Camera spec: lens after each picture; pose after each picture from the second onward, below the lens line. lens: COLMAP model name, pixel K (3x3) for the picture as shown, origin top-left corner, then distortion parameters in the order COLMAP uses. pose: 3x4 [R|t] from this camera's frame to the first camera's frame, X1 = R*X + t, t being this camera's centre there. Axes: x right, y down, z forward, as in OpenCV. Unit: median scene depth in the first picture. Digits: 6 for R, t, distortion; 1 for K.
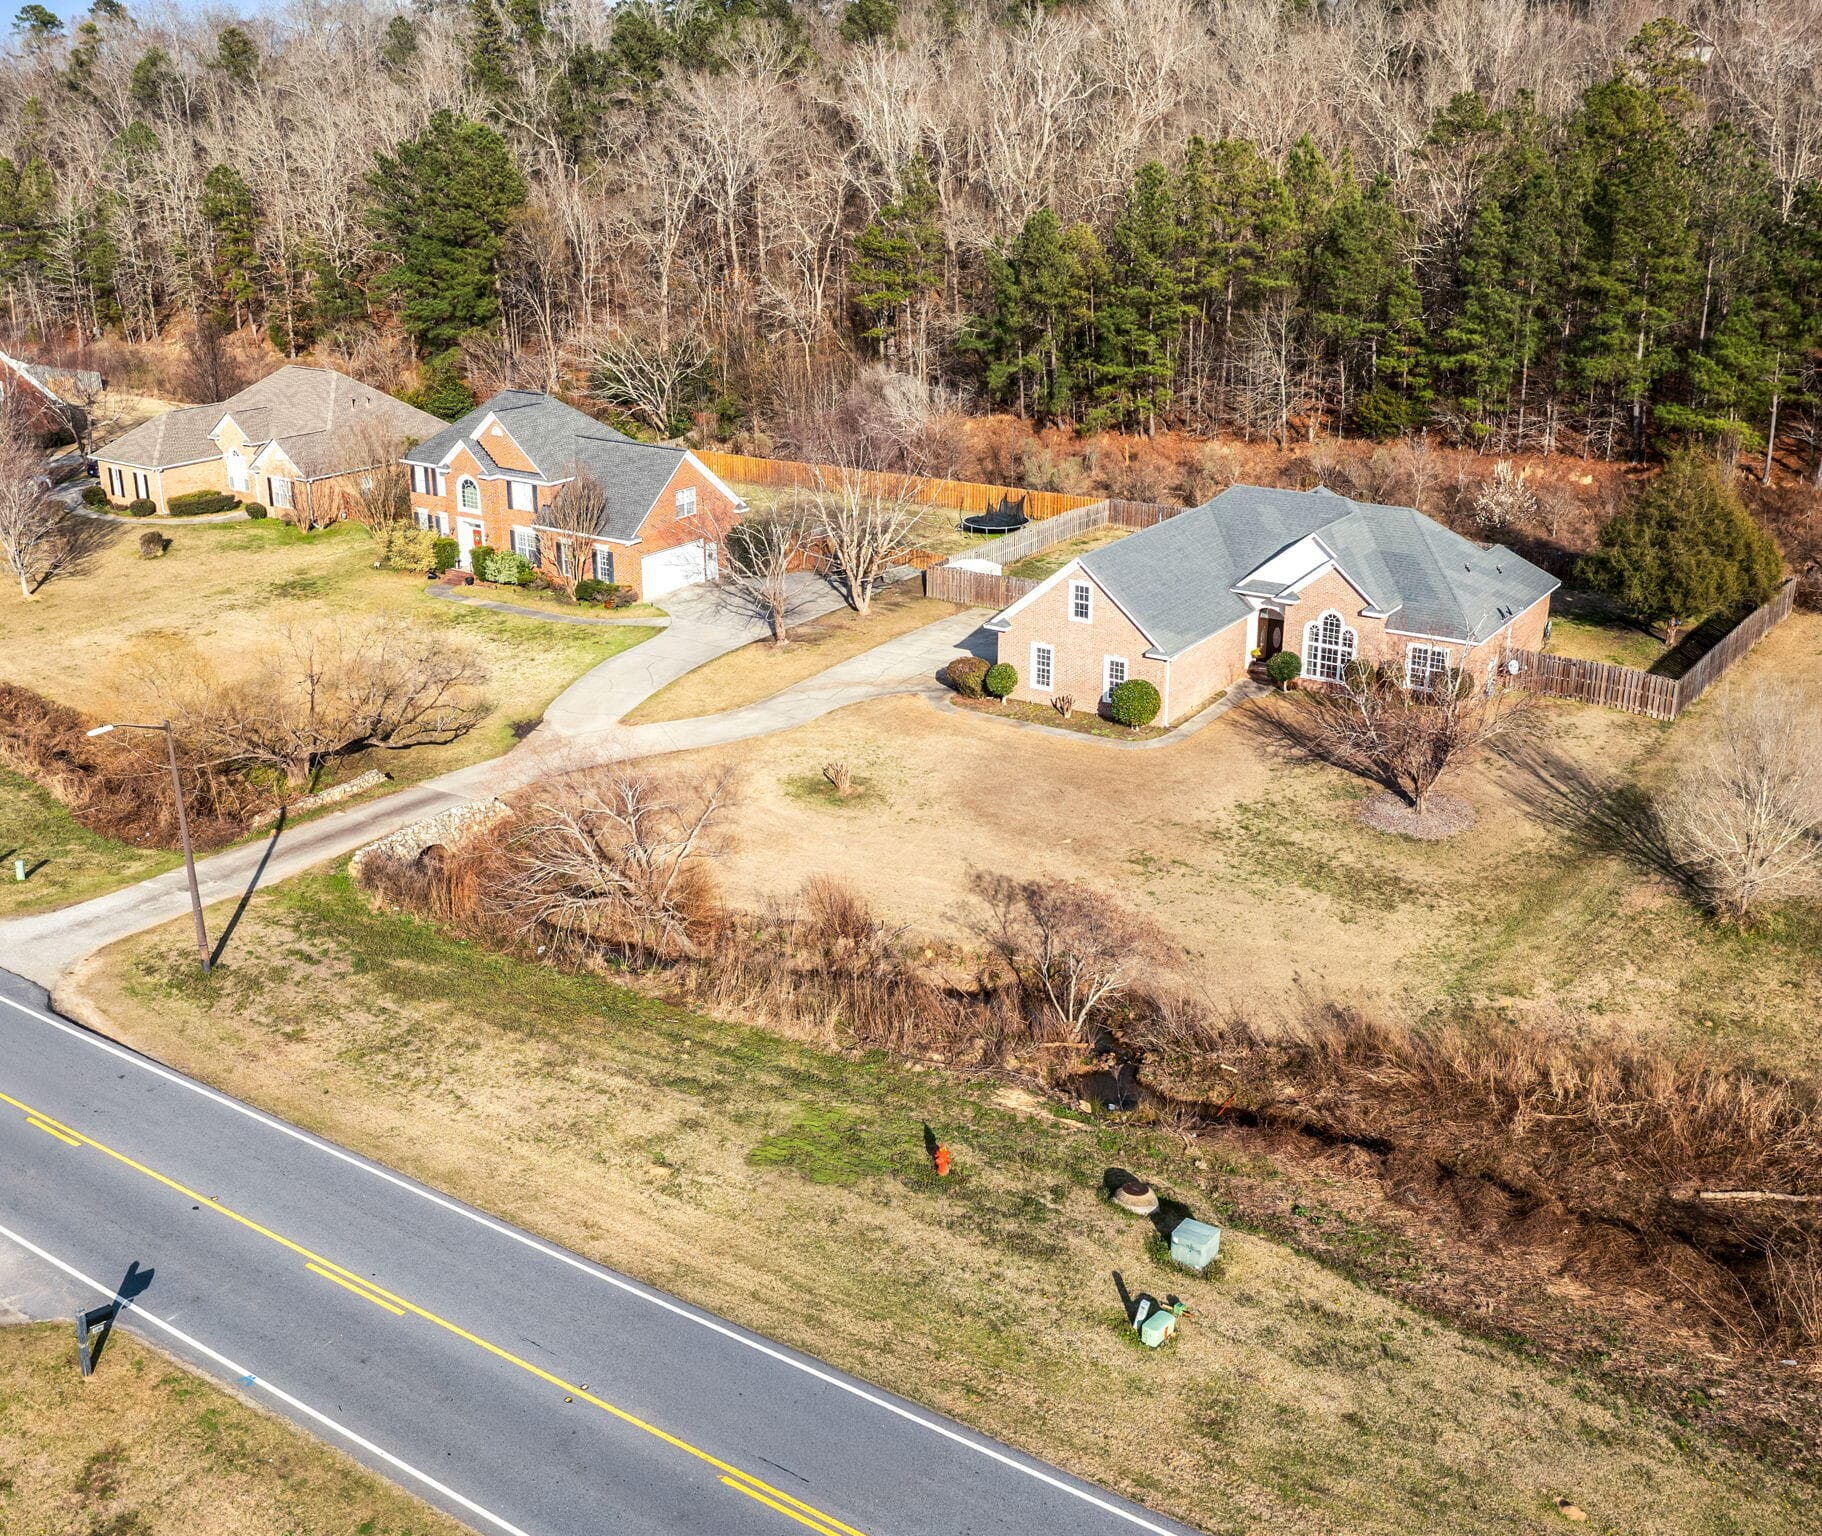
lens RADIAL K [[1871.7, 0, 854.9], [0, 1871.7, 626.4], [0, 0, 1]] dist [-0.002033, 0.000000]
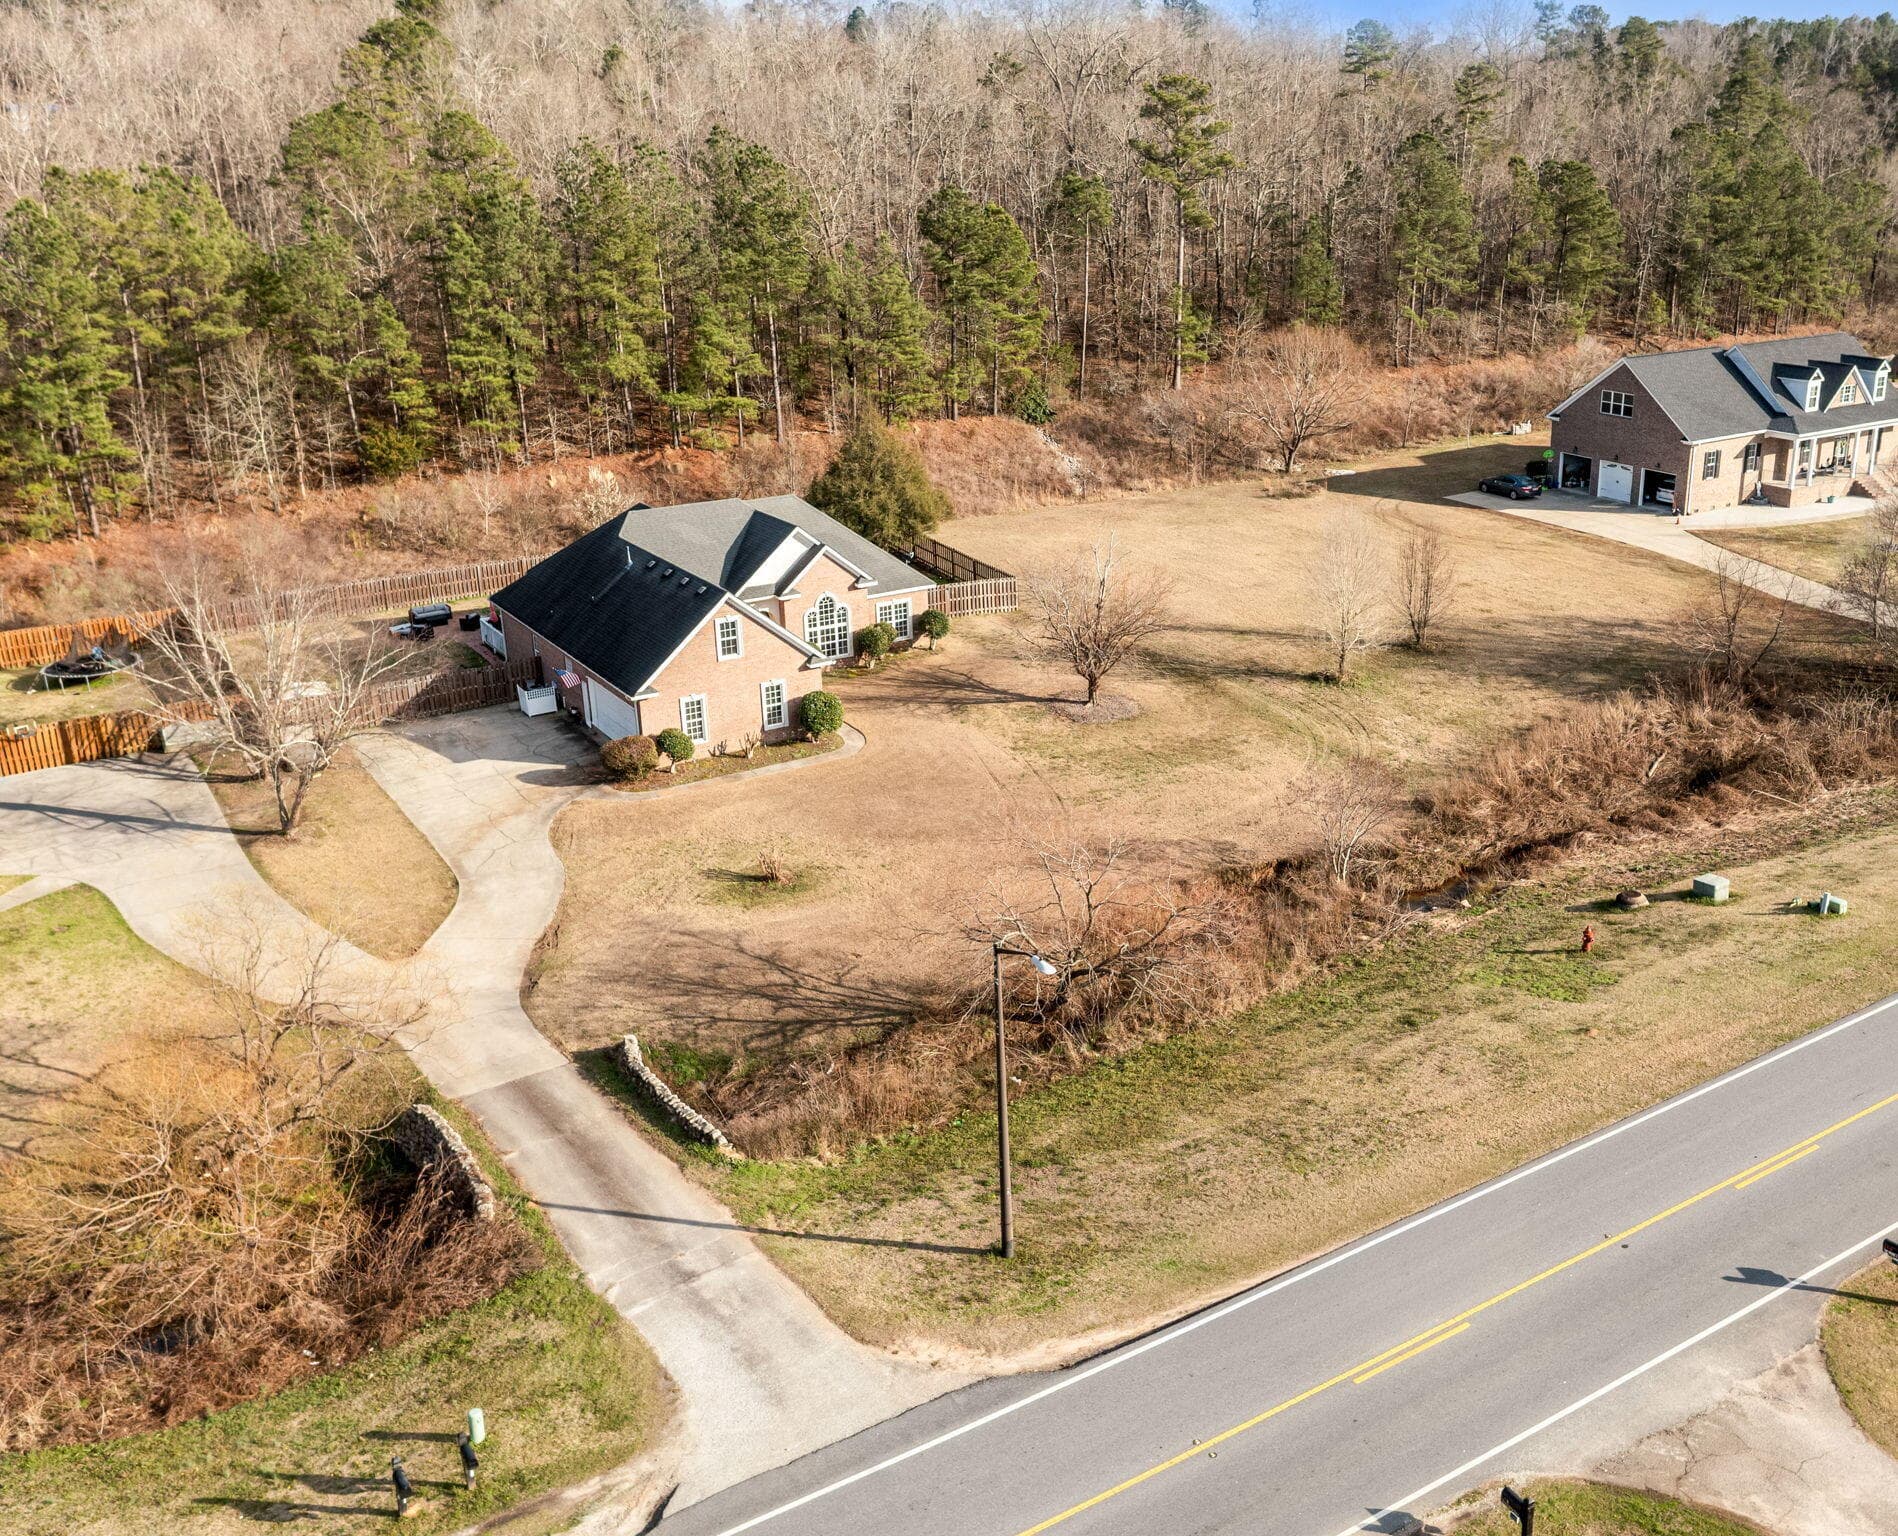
lens RADIAL K [[1796.6, 0, 1136.7], [0, 1796.6, 789.2], [0, 0, 1]] dist [-0.004441, 0.000000]
pose [[0.336120, -0.324326, 0.884215, -0.638325], [0.258350, 0.934575, 0.244590, -0.110131], [-0.905692, 0.146225, 0.397919, 0.443226]]
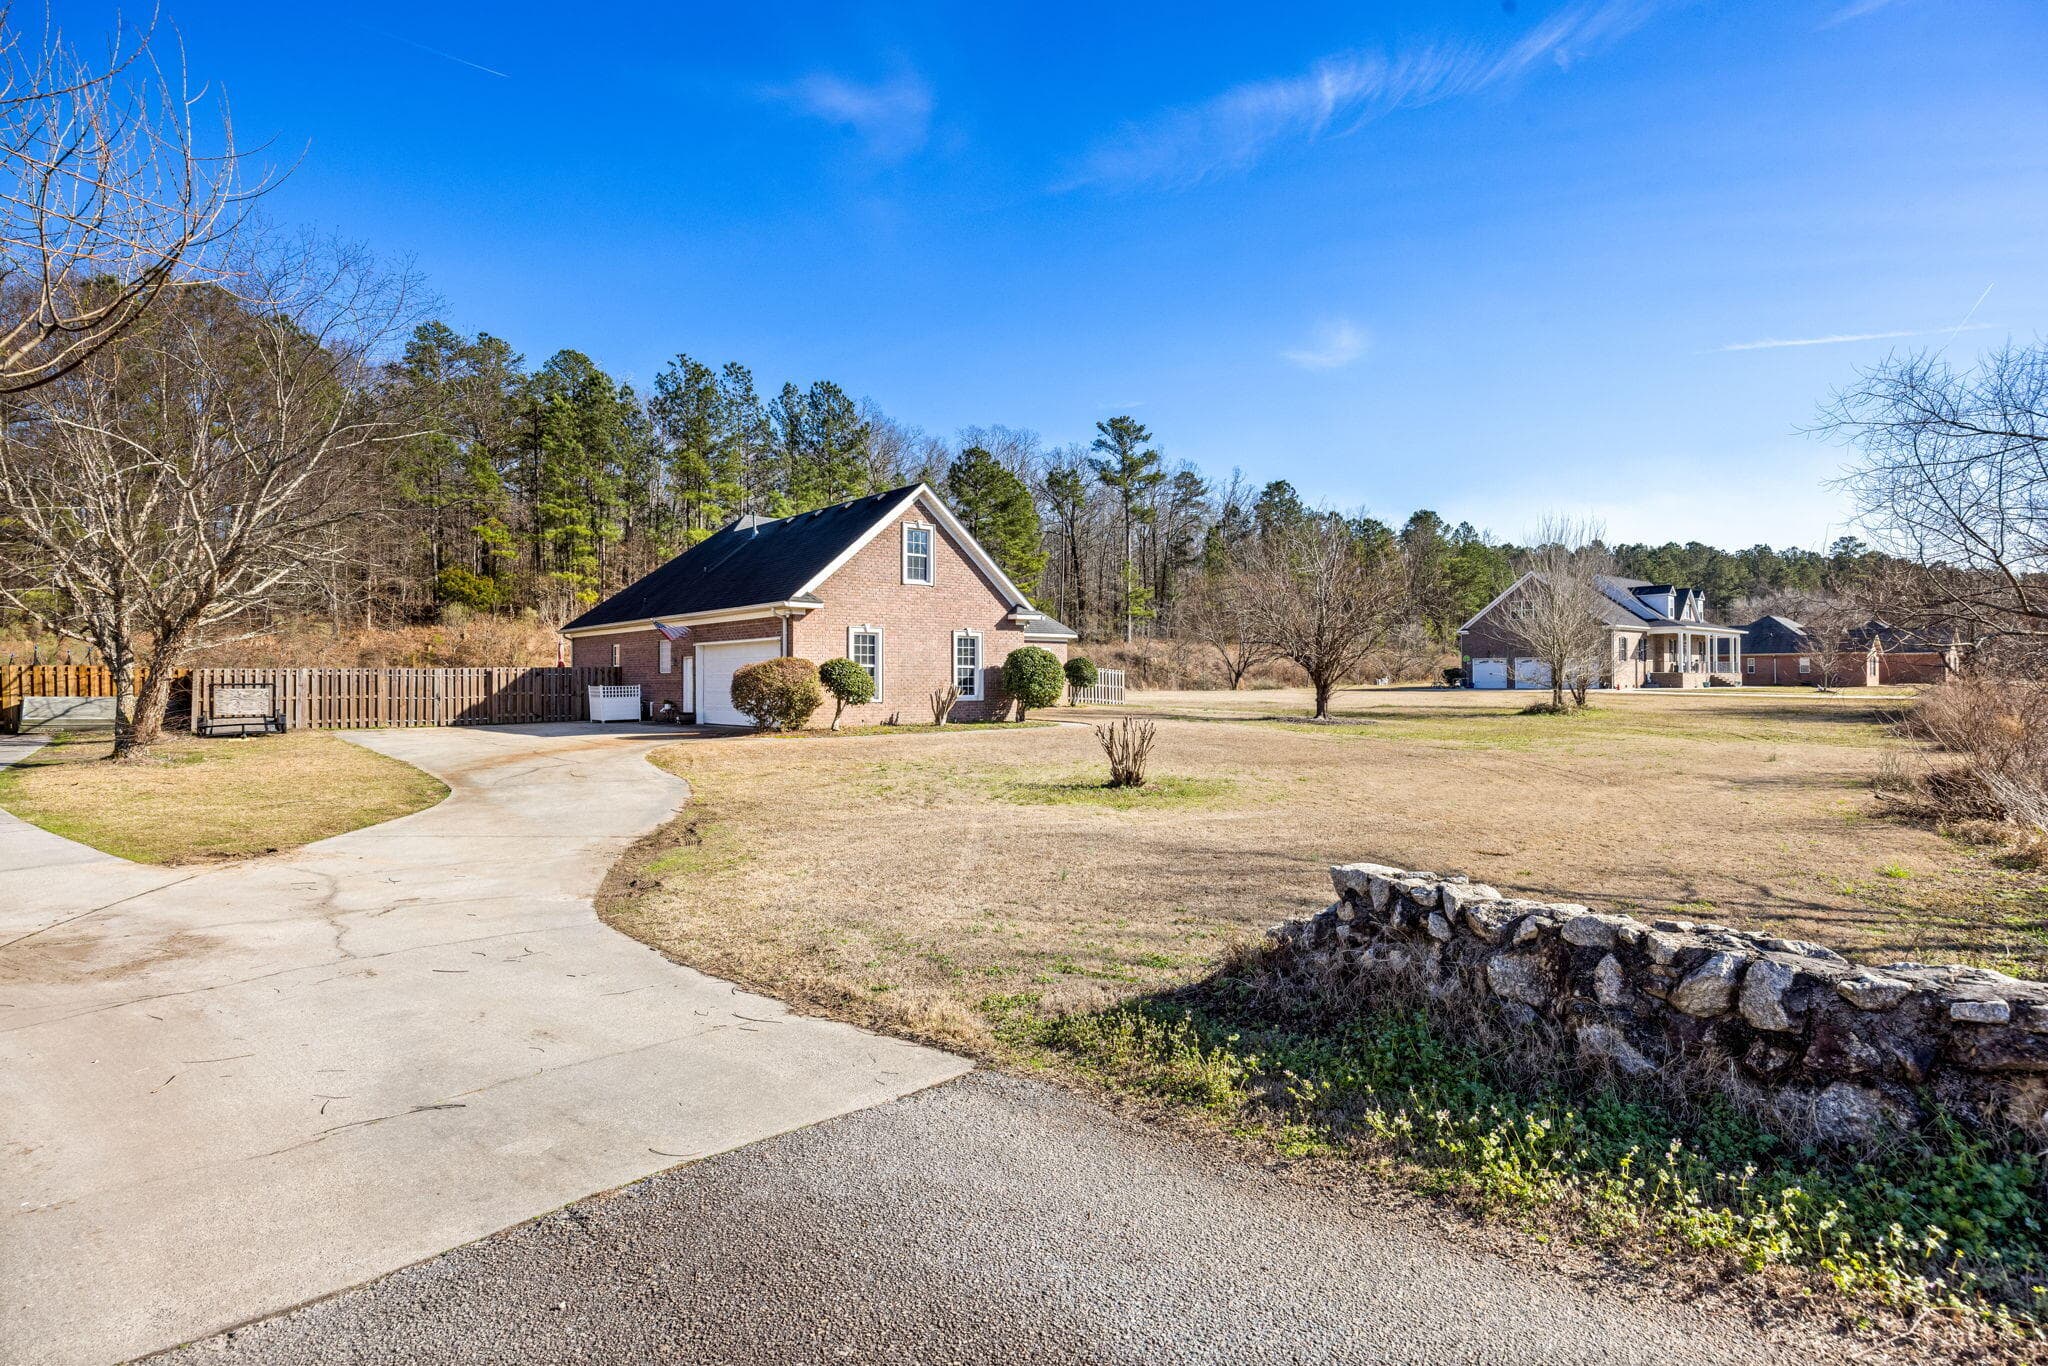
lens RADIAL K [[1033.9, 0, 1024.3], [0, 1033.9, 676.3], [0, 0, 1]] dist [-0.010182, 0.002105]
pose [[0.246290, 0.013297, 0.969105, -0.226992], [0.267992, 0.959986, -0.081280, 0.068307], [-0.931408, 0.279731, 0.232872, 0.870713]]
